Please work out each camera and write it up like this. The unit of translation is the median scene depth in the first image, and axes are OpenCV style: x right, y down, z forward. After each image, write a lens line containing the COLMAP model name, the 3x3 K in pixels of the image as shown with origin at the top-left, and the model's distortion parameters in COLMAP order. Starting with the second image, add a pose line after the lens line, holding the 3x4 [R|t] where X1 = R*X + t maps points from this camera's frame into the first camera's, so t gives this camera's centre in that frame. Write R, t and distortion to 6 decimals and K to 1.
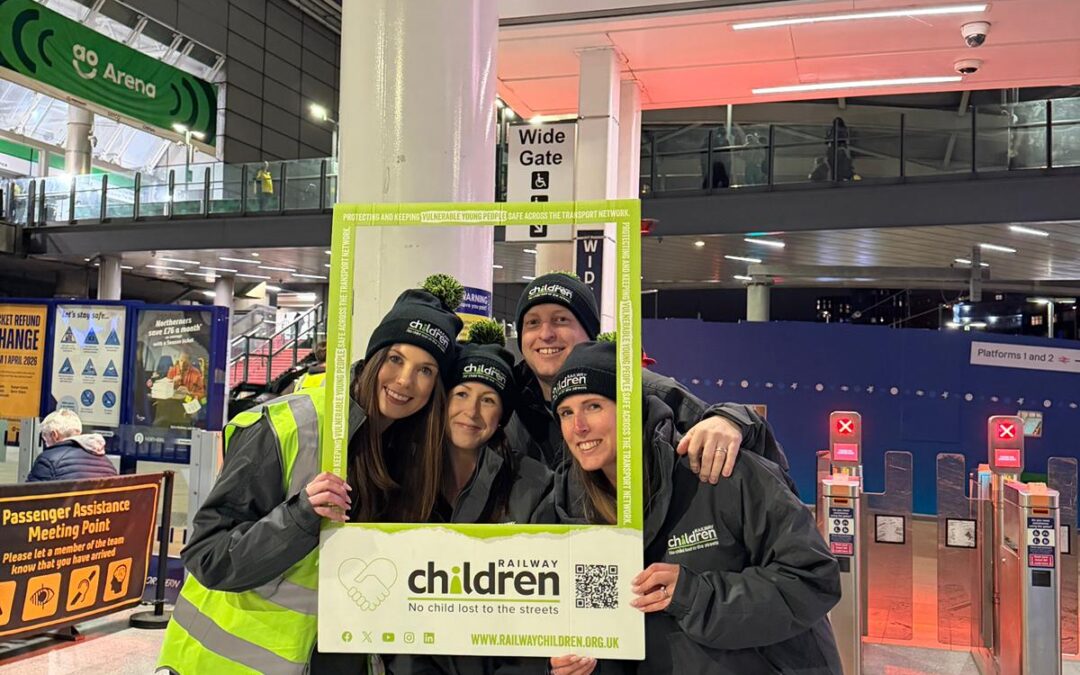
lens RADIAL K [[996.0, 0, 540.0], [0, 996.0, 337.5], [0, 0, 1]] dist [0.132348, -0.224276]
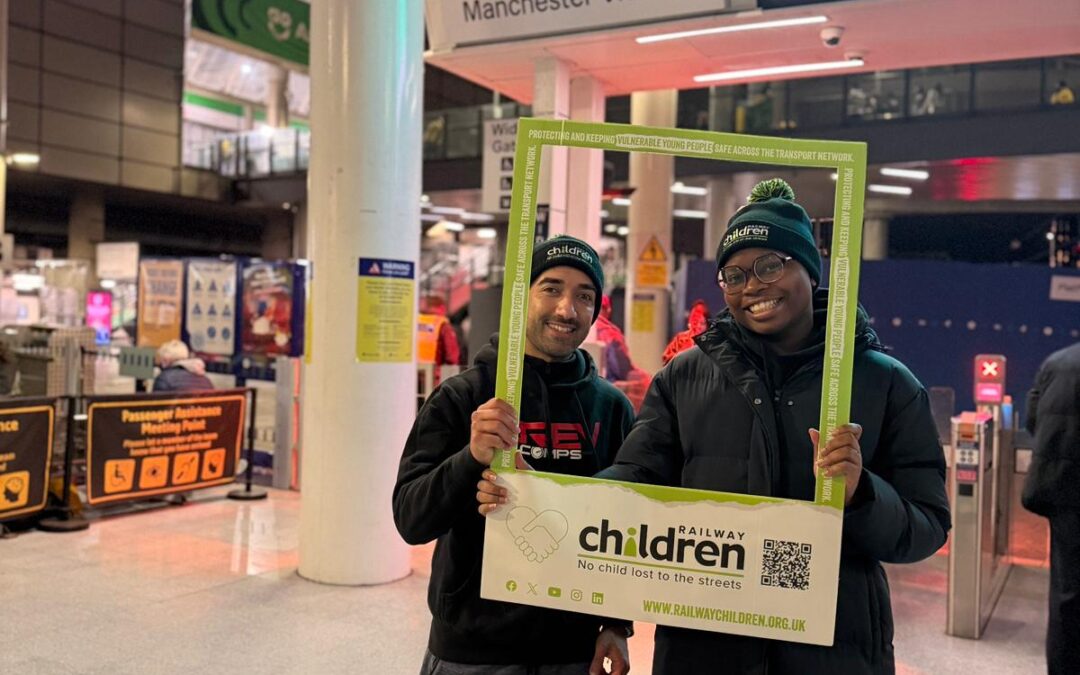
lens RADIAL K [[996.0, 0, 540.0], [0, 996.0, 337.5], [0, 0, 1]] dist [0.132348, -0.224276]
pose [[0.980313, 0.002853, -0.197432, 0.289195], [0.010777, 0.997632, 0.067929, -0.022965], [0.197158, -0.068719, 0.977960, -0.246566]]
